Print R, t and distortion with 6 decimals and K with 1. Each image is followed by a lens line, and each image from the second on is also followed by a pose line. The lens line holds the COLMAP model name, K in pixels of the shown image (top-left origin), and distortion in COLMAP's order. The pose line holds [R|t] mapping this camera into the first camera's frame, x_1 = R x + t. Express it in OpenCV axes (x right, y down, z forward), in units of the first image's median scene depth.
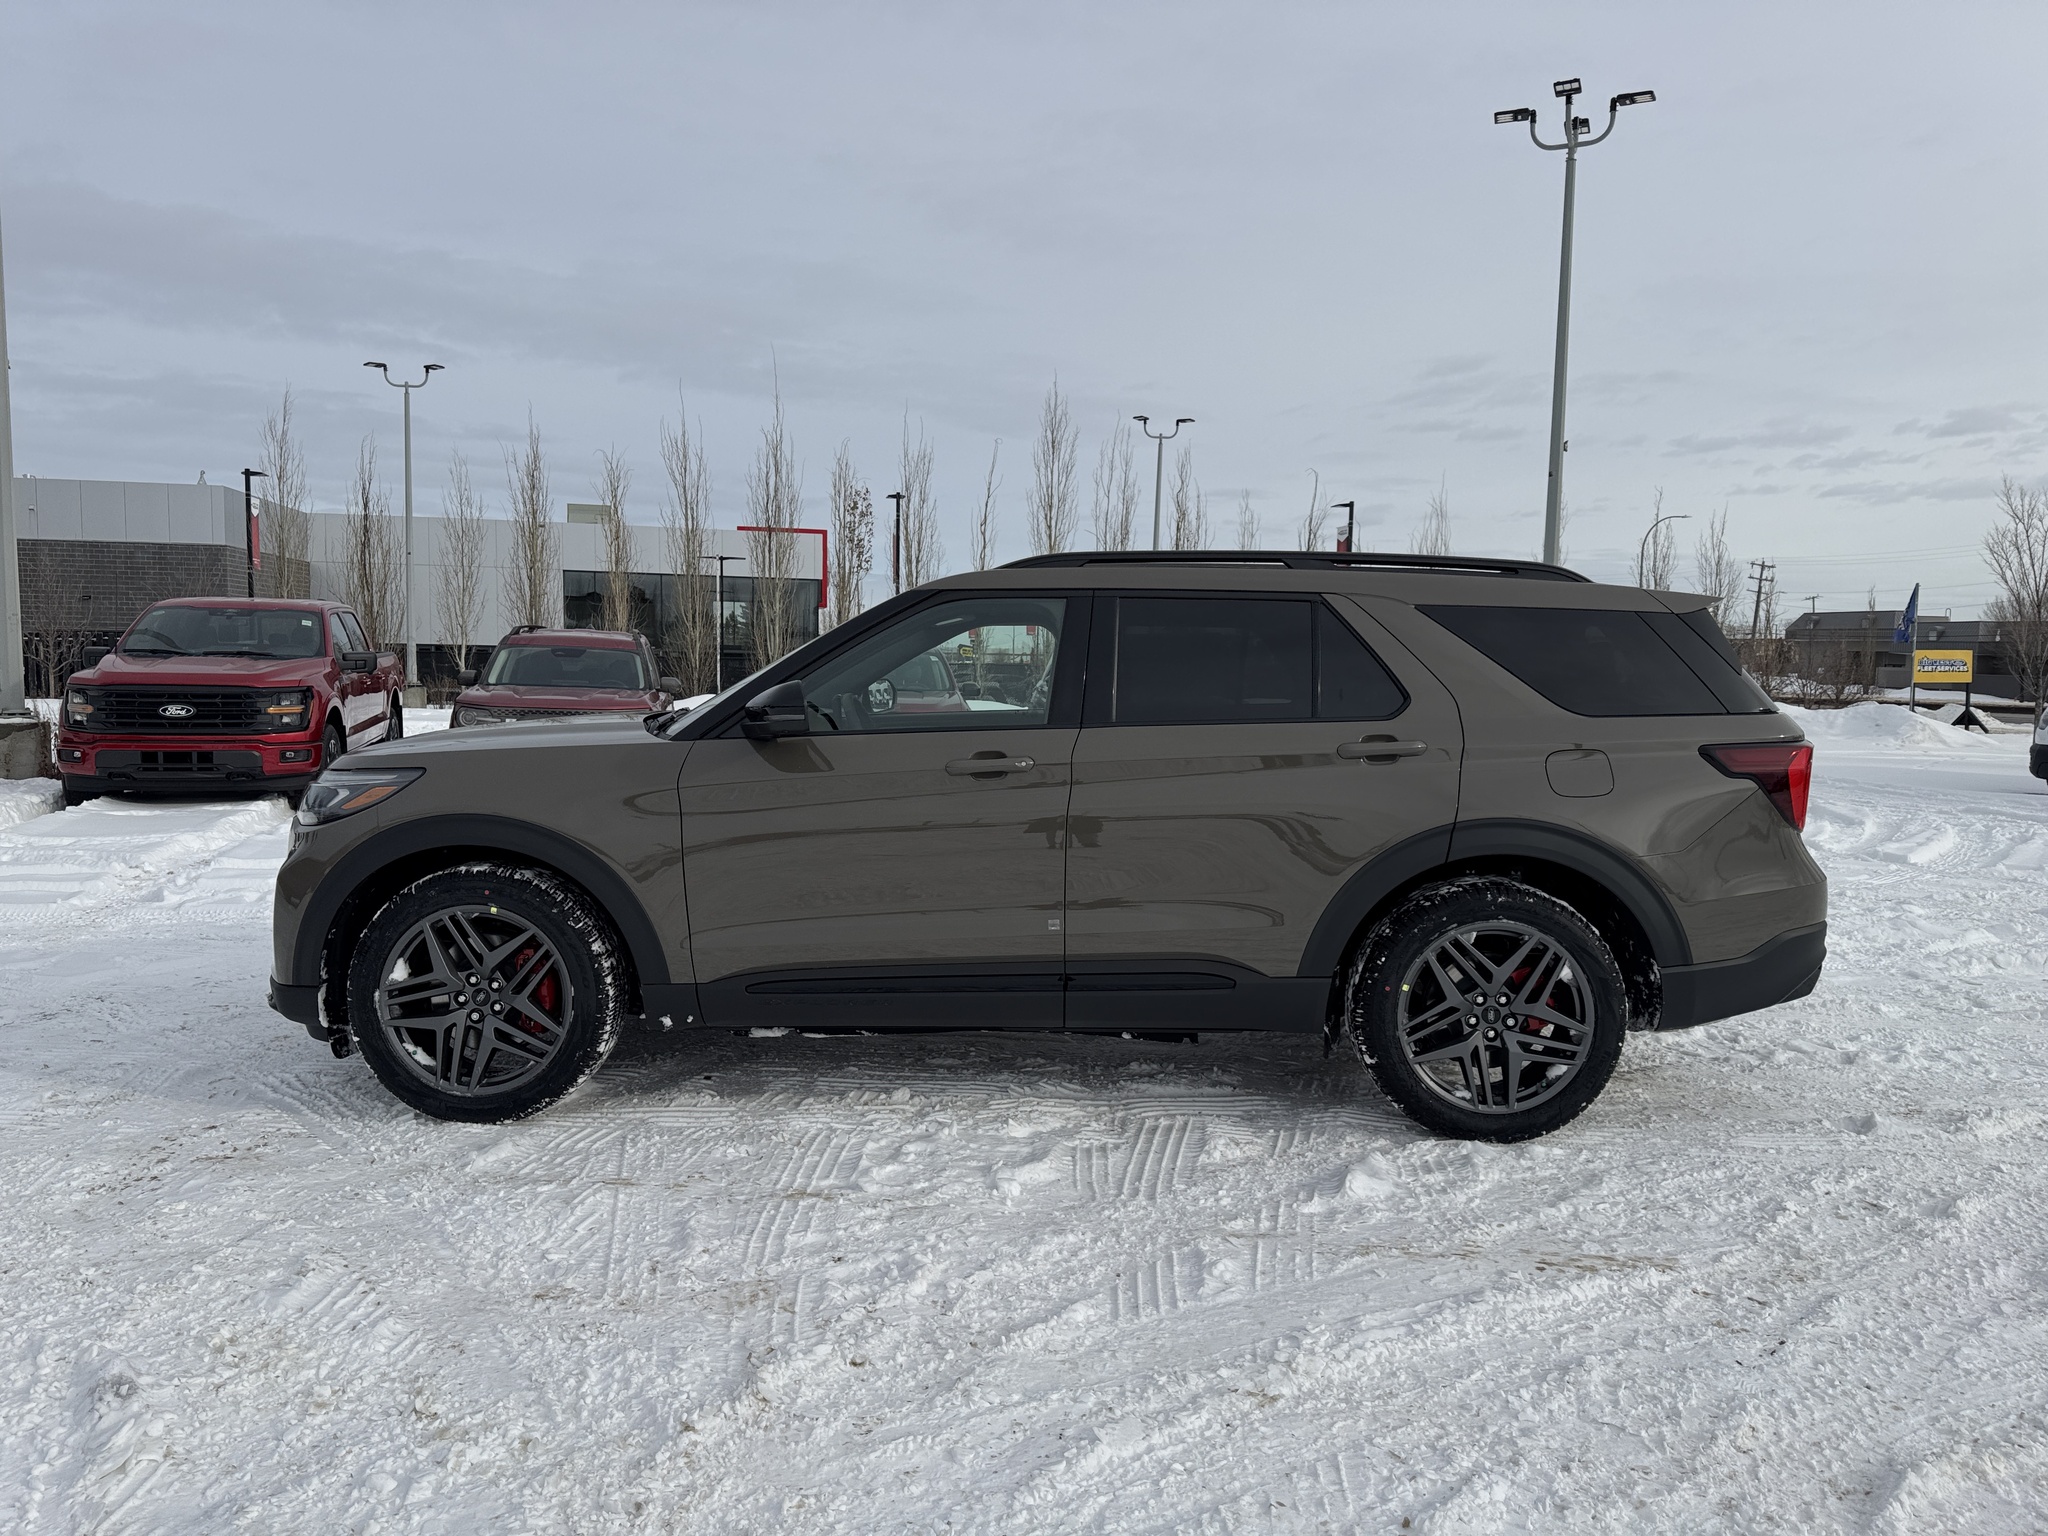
lens RADIAL K [[1464.2, 0, 1028.9], [0, 1464.2, 773.5], [0, 0, 1]] dist [0.002918, -0.000704]
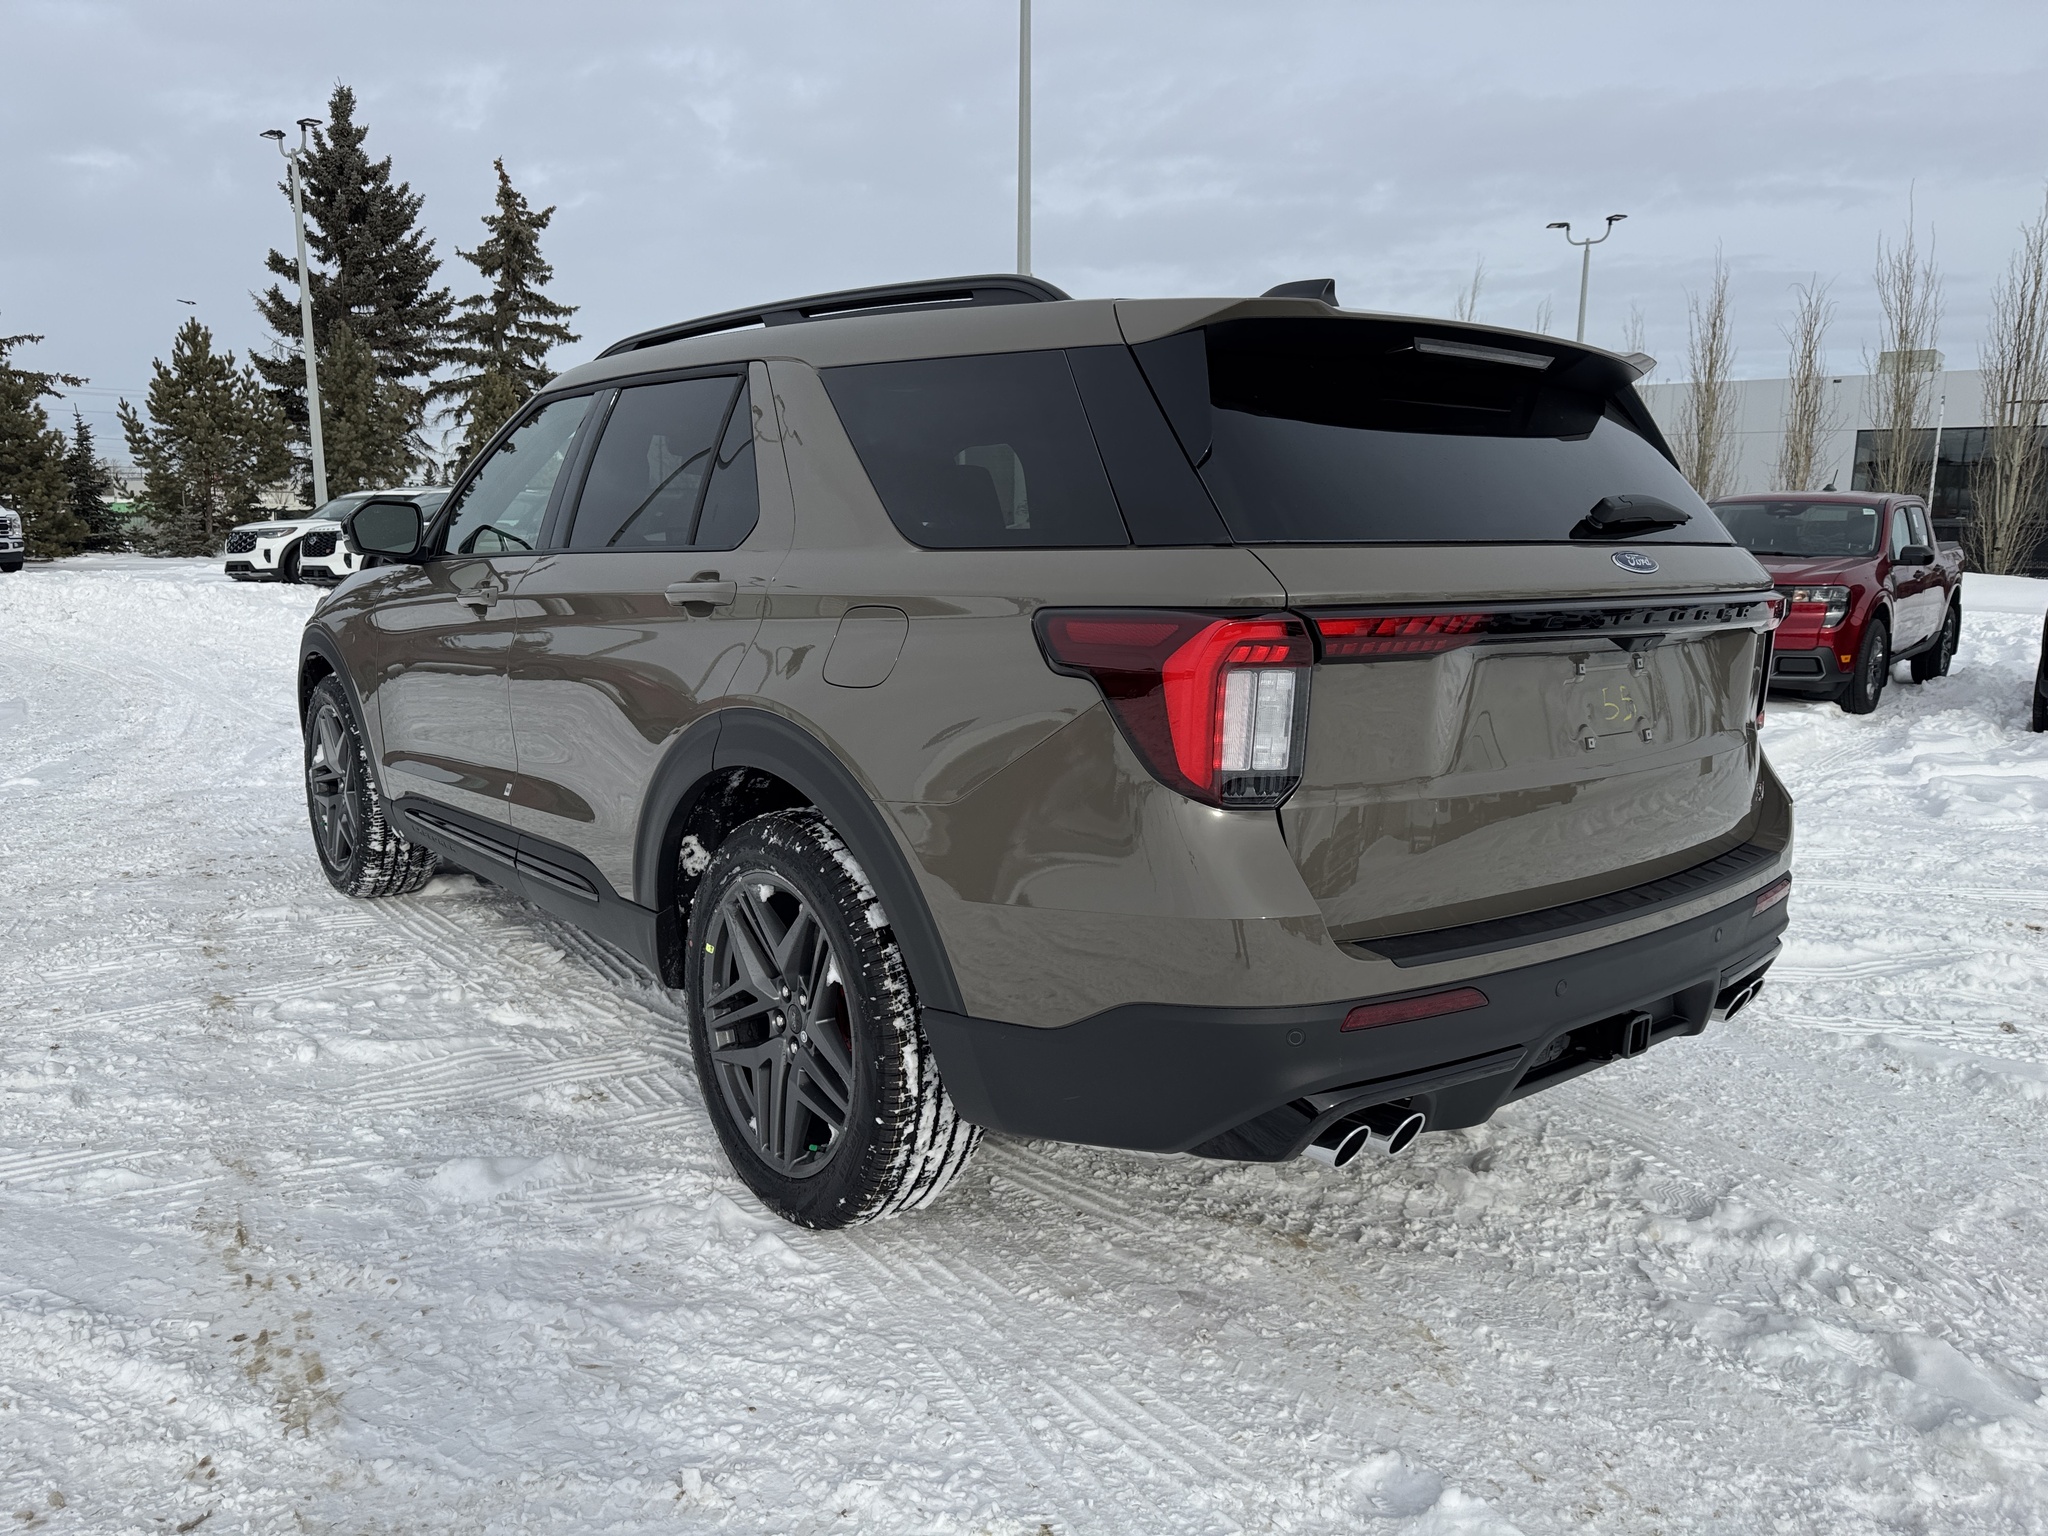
lens RADIAL K [[1464.2, 0, 1028.9], [0, 1464.2, 773.5], [0, 0, 1]] dist [0.002918, -0.000704]
pose [[0.637575, 0.120784, -0.760861, 0.324887], [-0.057353, 0.992334, 0.109469, -0.006776], [0.768251, -0.026157, 0.639615, 0.256580]]
